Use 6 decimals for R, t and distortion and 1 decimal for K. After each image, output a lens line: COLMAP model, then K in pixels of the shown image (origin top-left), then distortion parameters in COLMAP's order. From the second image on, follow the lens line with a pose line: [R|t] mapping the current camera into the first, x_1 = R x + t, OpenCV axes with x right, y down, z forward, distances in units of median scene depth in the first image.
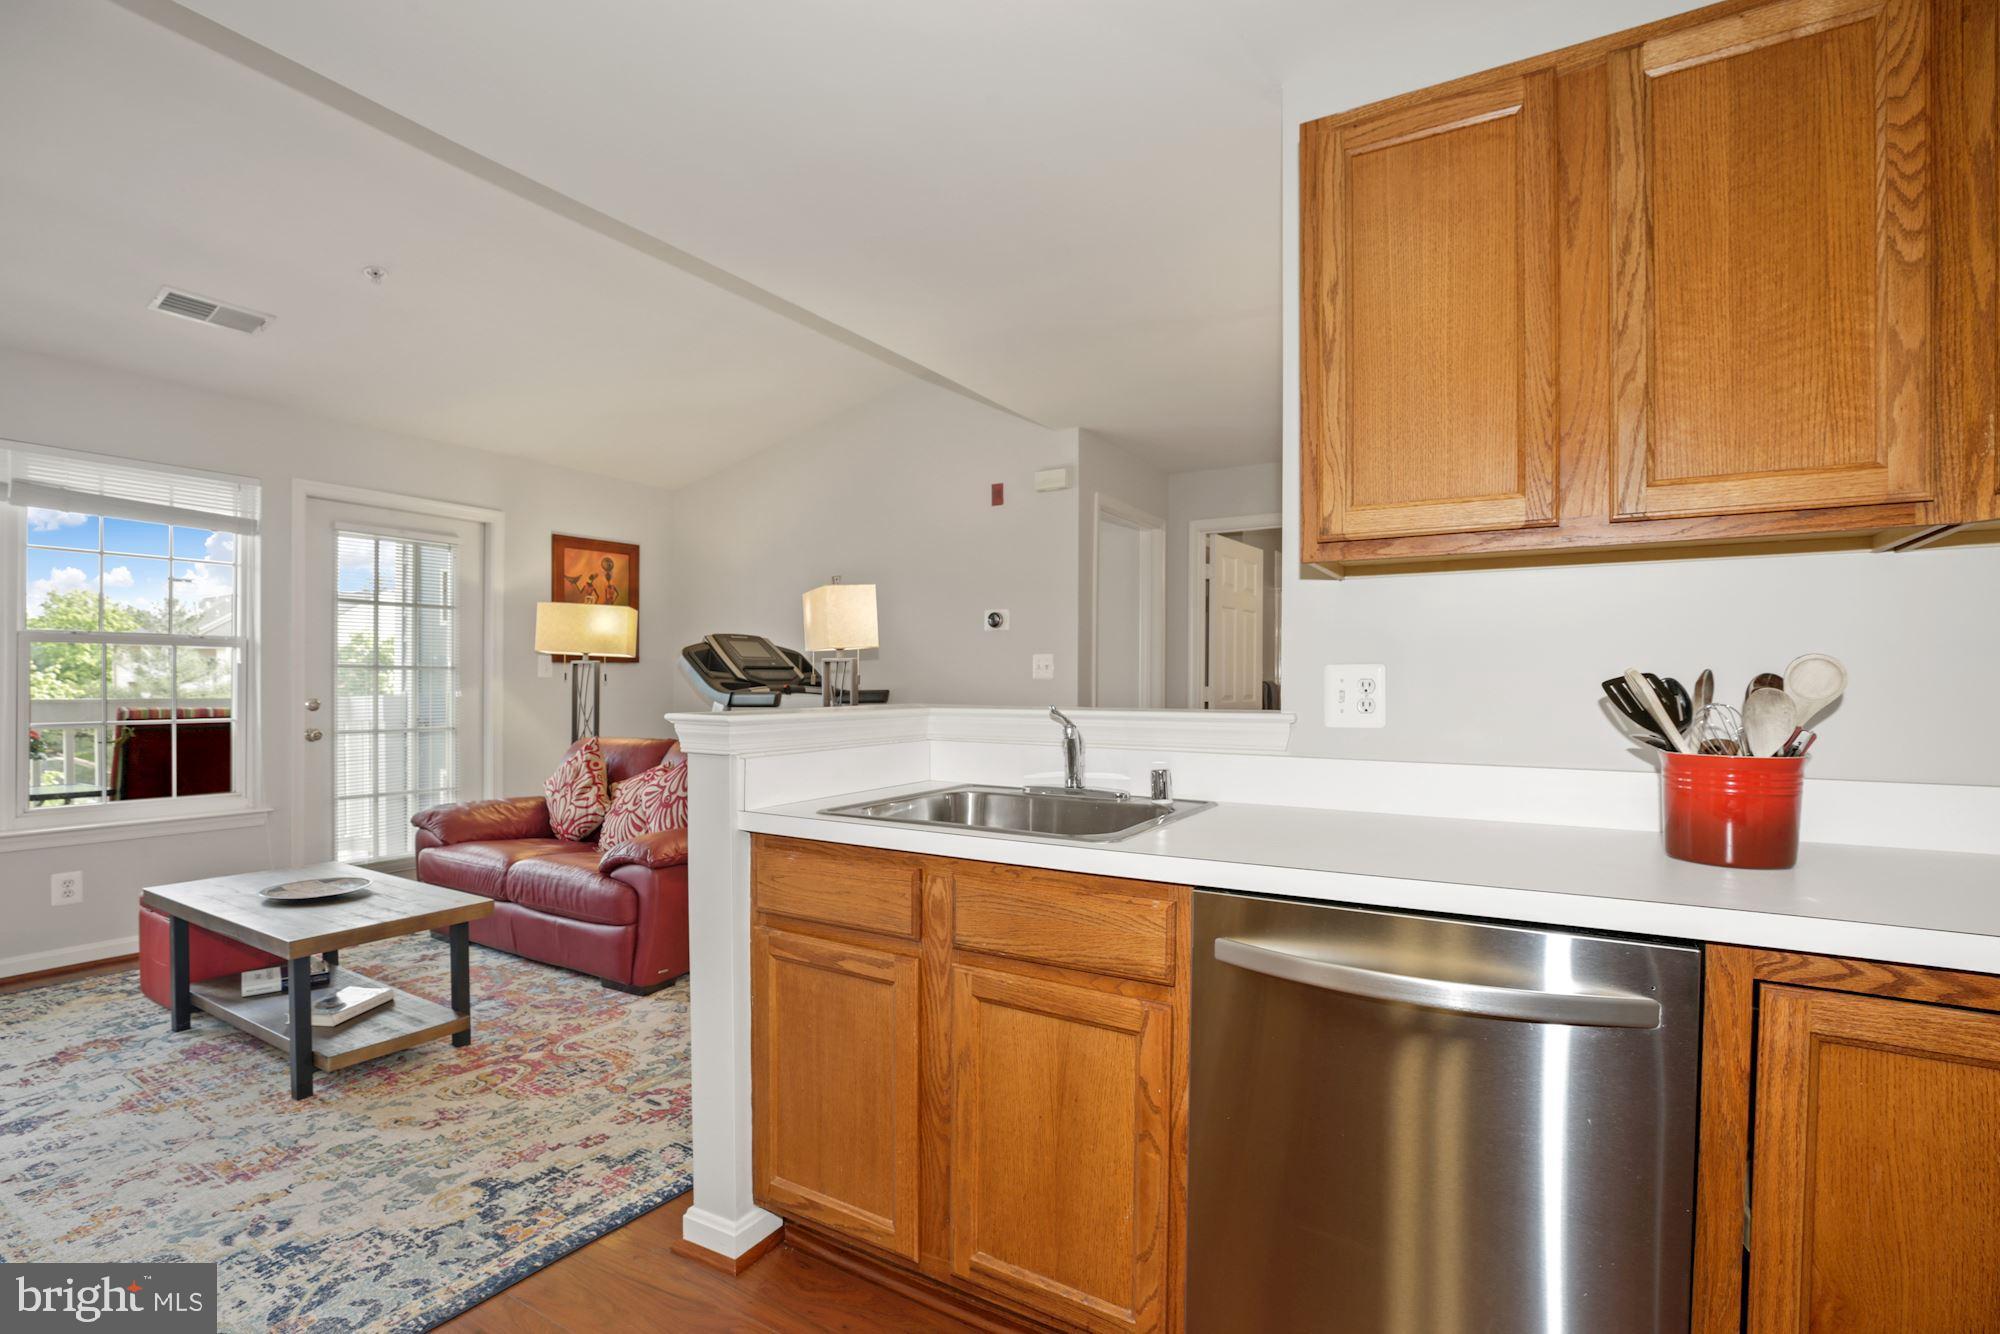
lens RADIAL K [[921.3, 0, 972.7], [0, 921.3, 691.5], [0, 0, 1]] dist [-0.020961, 0.009998]
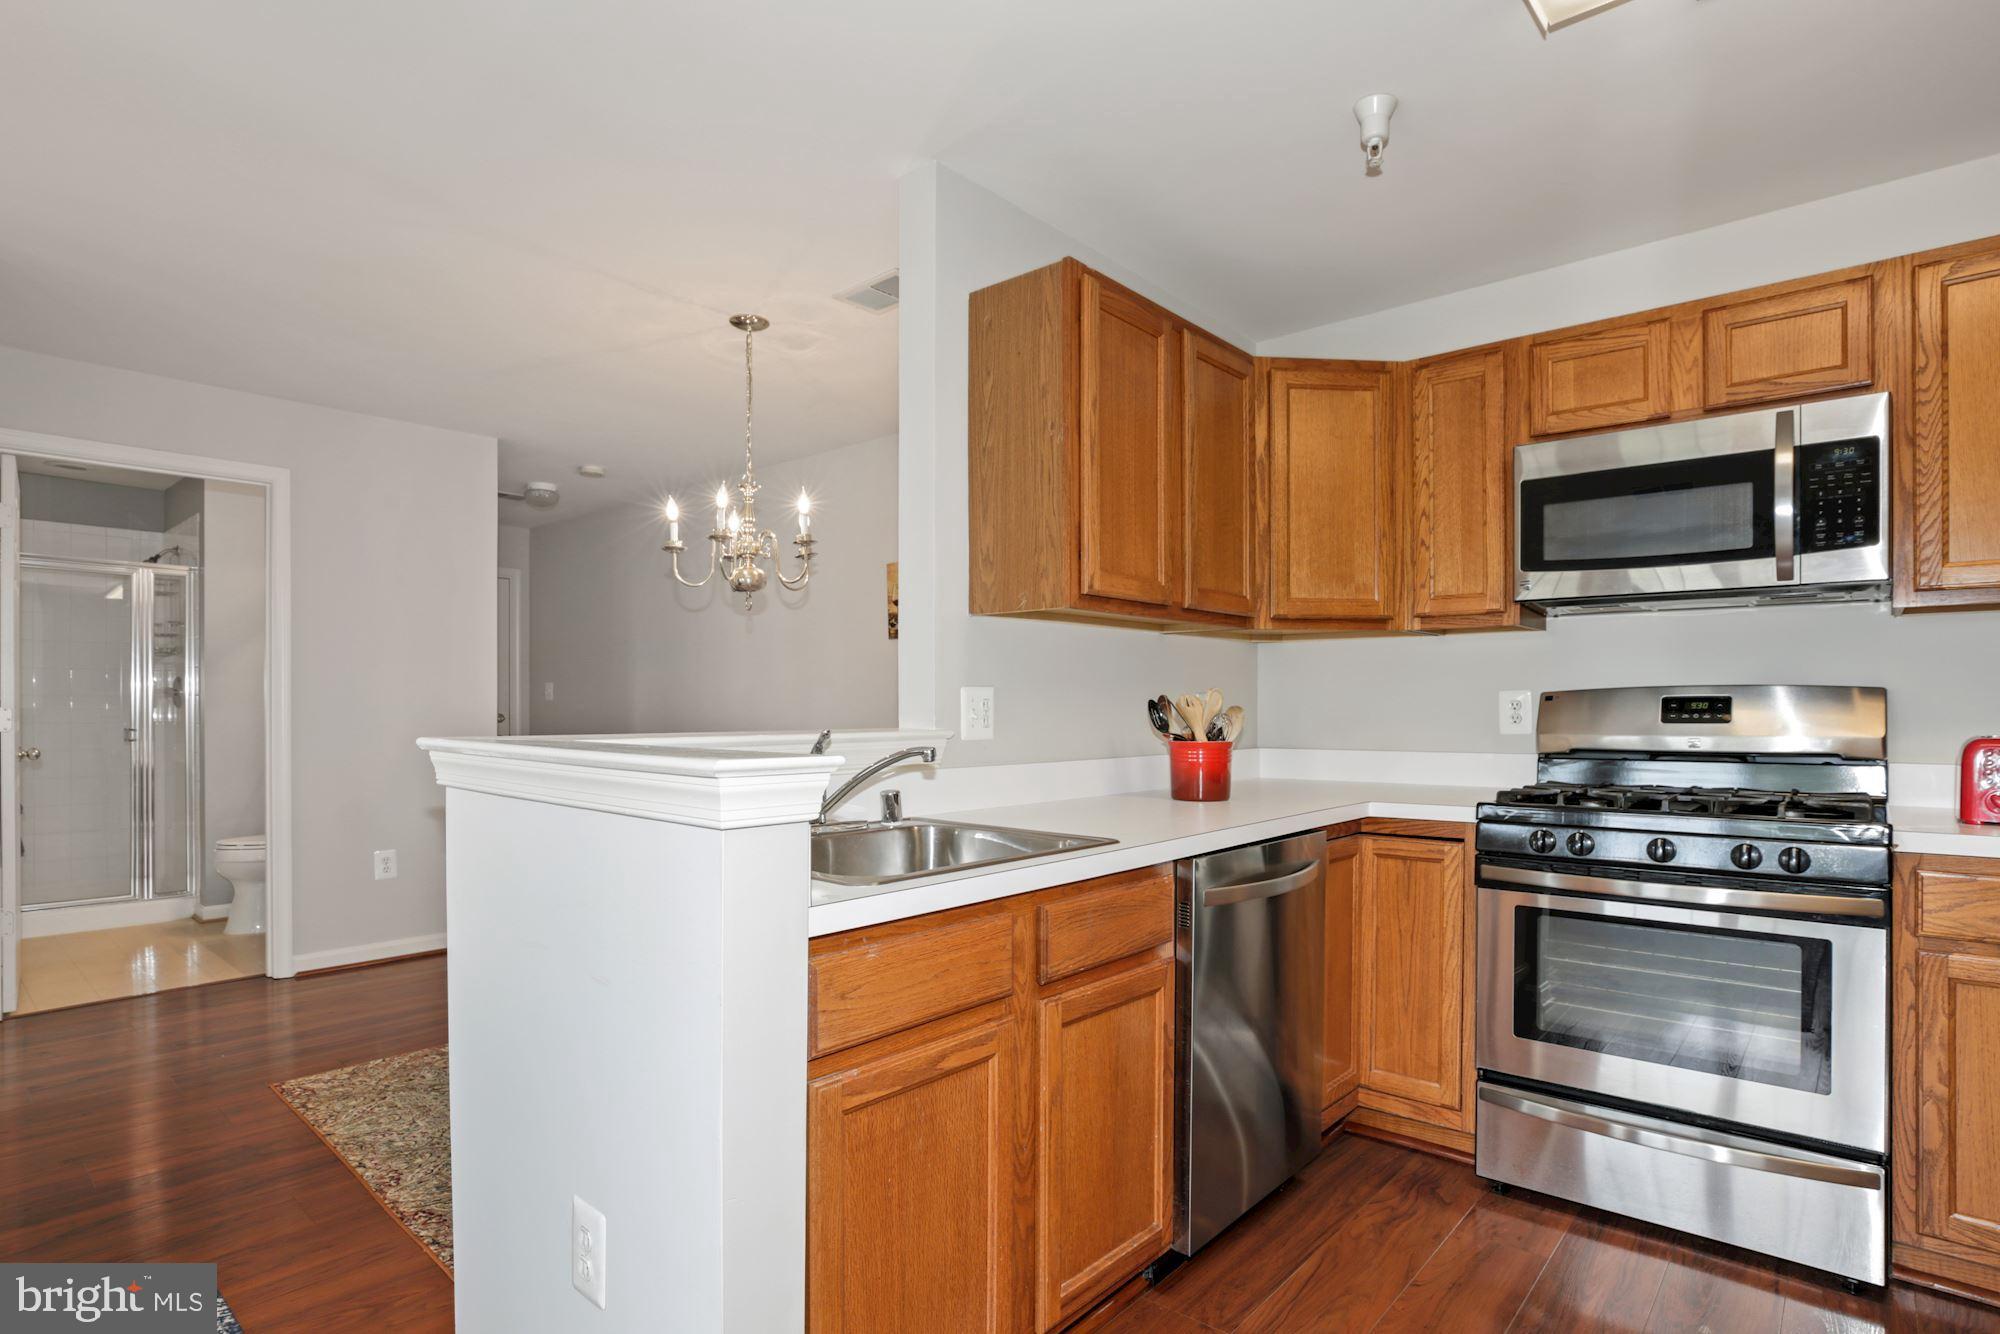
lens RADIAL K [[1033.6, 0, 1024.3], [0, 1033.6, 706.5], [0, 0, 1]] dist [-0.024627, 0.008092]
pose [[0.135324, -0.004096, 0.990793, -0.428632], [0.006283, 0.999975, 0.003276, -0.003873], [-0.990781, 0.005782, 0.135347, 0.350332]]
